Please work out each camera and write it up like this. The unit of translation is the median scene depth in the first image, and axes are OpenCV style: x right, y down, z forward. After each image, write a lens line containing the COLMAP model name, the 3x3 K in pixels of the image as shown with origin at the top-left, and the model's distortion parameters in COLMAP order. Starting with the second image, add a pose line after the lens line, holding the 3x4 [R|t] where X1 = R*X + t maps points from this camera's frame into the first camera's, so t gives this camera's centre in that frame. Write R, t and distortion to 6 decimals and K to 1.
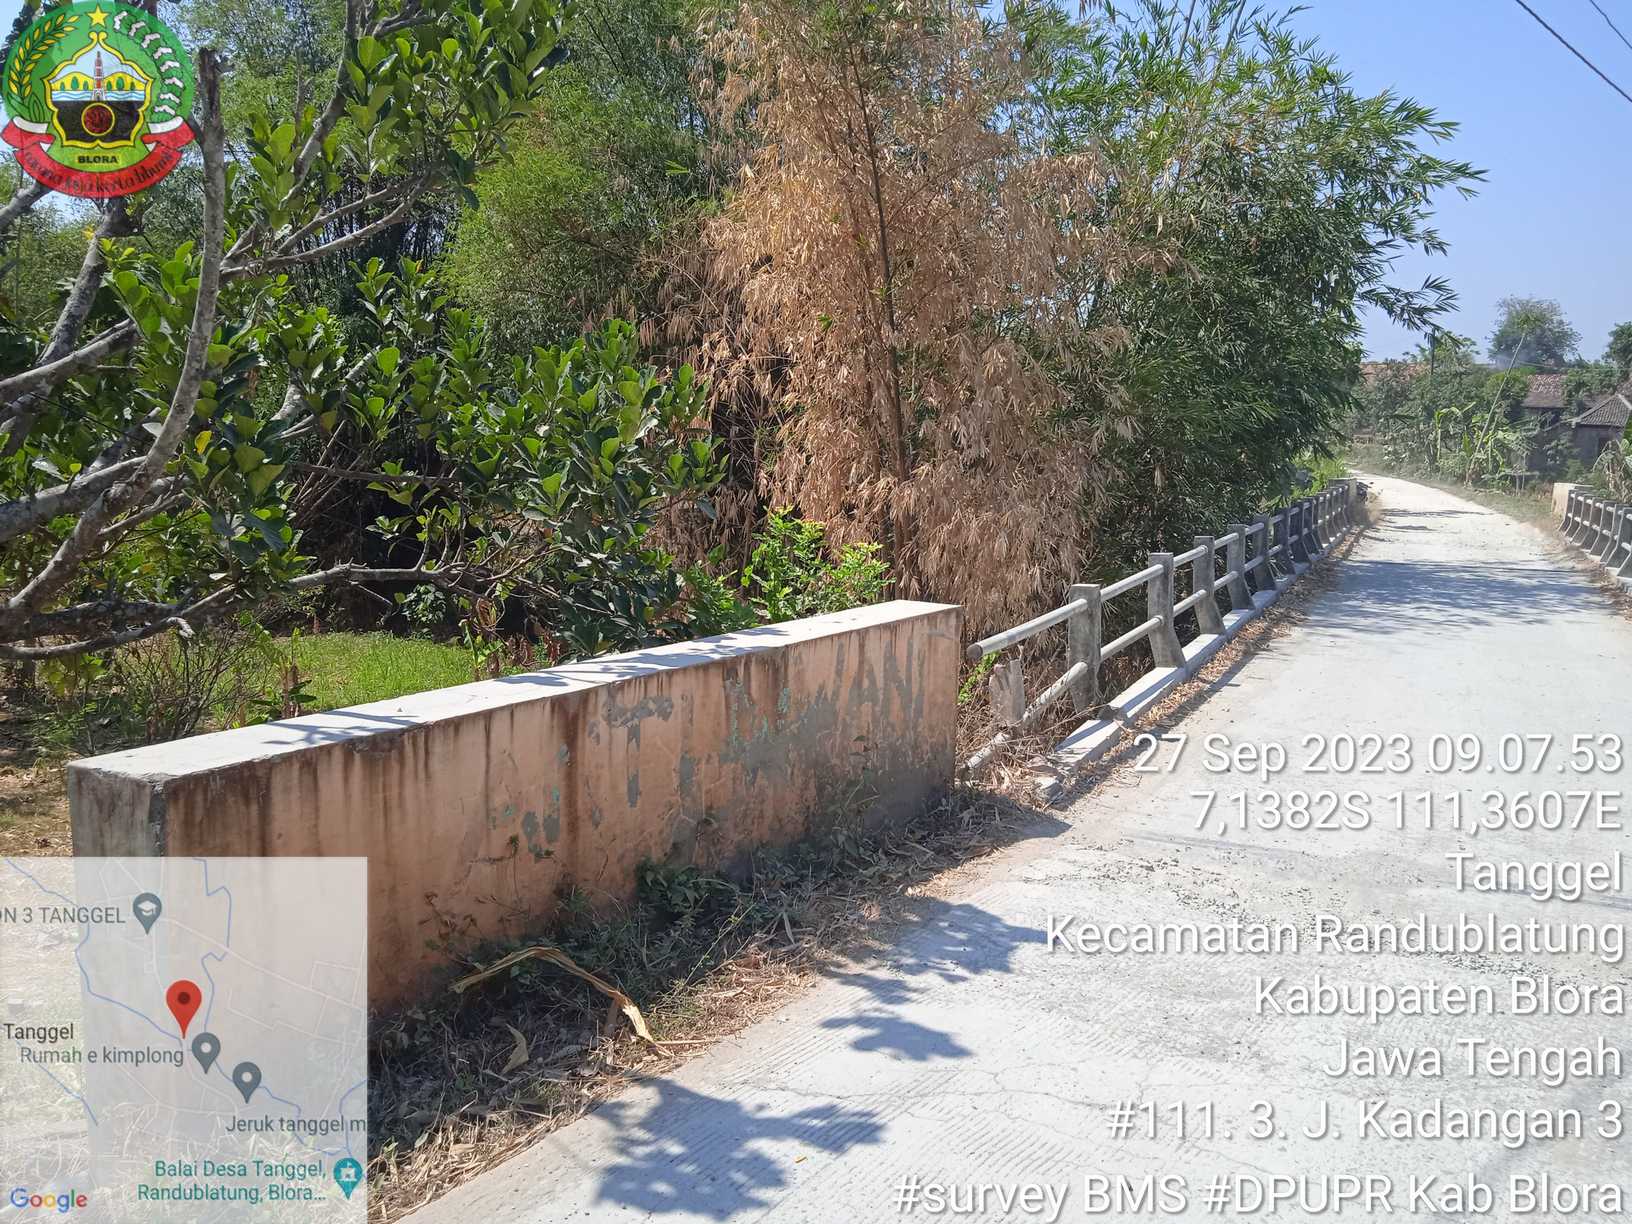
lens RADIAL K [[1346.0, 0, 812.9], [0, 1346.0, 627.0], [0, 0, 1]] dist [0.022385, -0.002472]
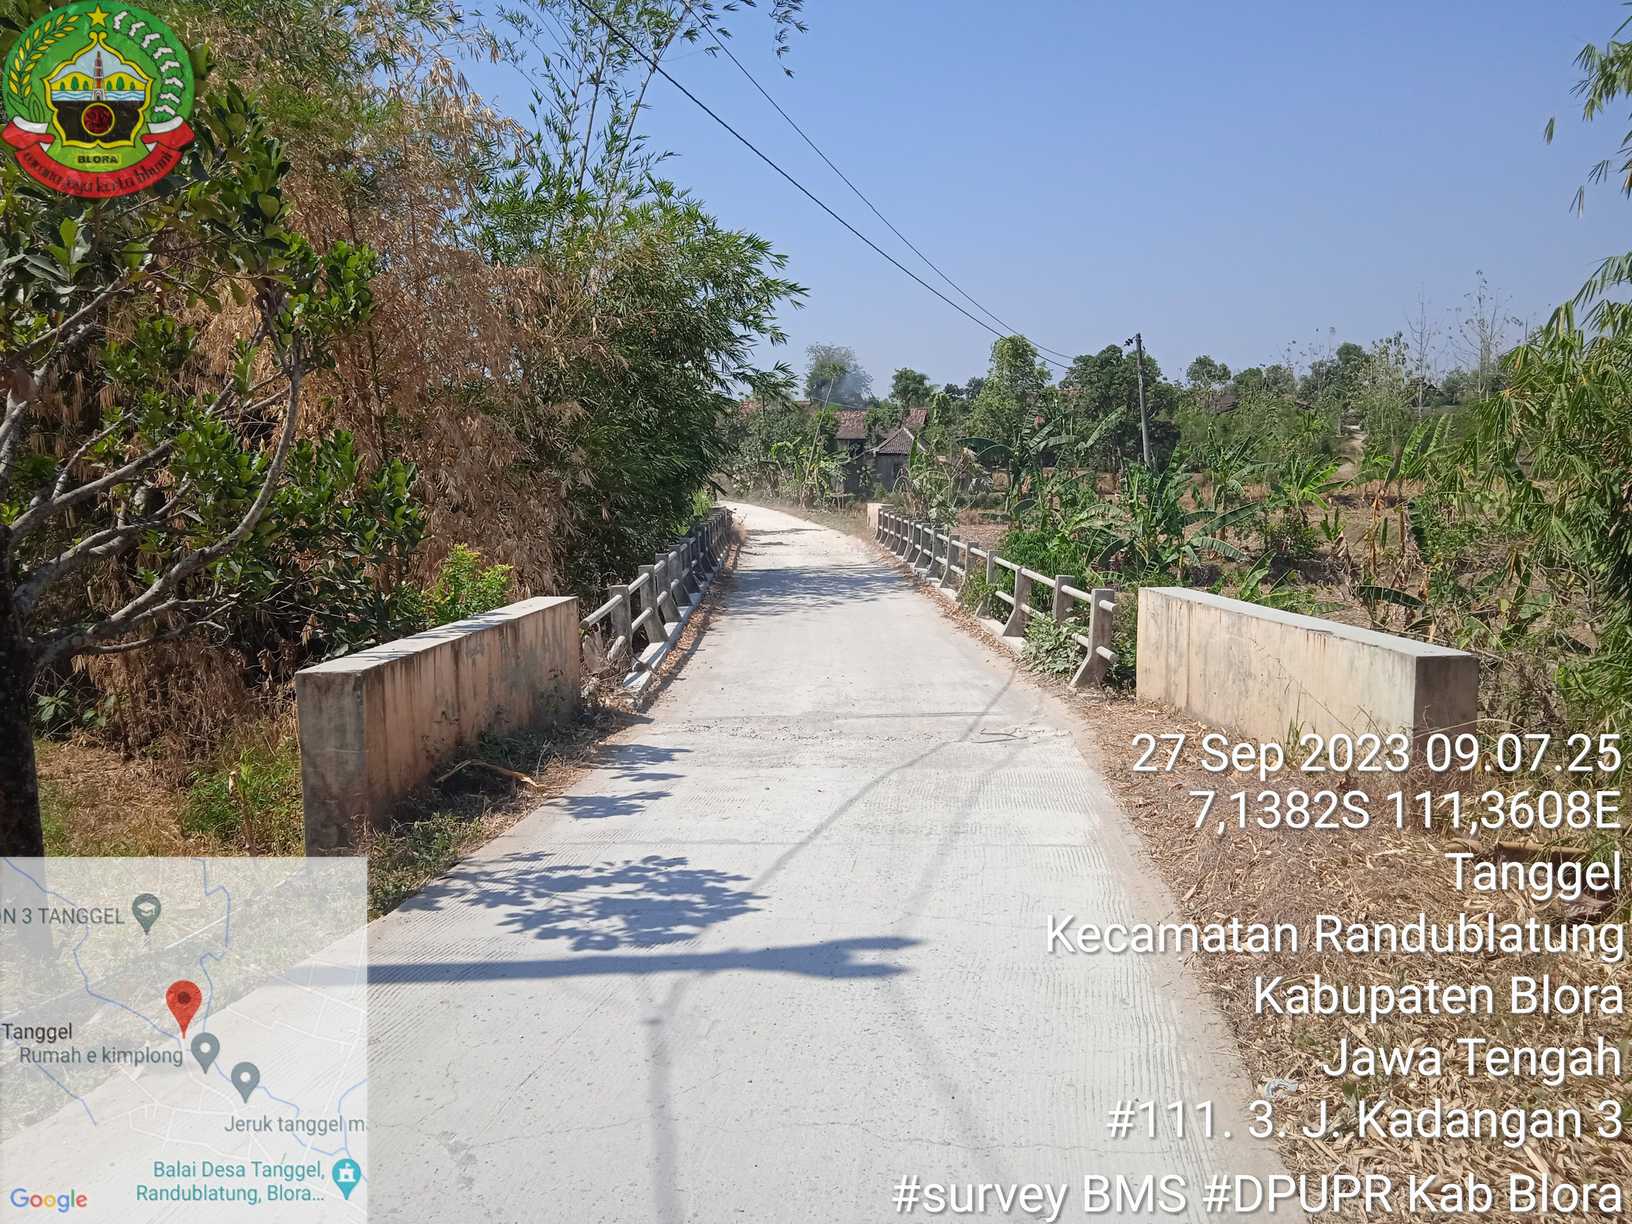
lens RADIAL K [[1310.9, 0, 824.0], [0, 1310.9, 619.4], [0, 0, 1]] dist [0.044427, -0.047879]
pose [[0.891728, -0.081537, 0.445167, -0.116400], [0.094449, 0.995506, -0.006858, 0.017636], [-0.442607, 0.048161, 0.895421, -0.200655]]
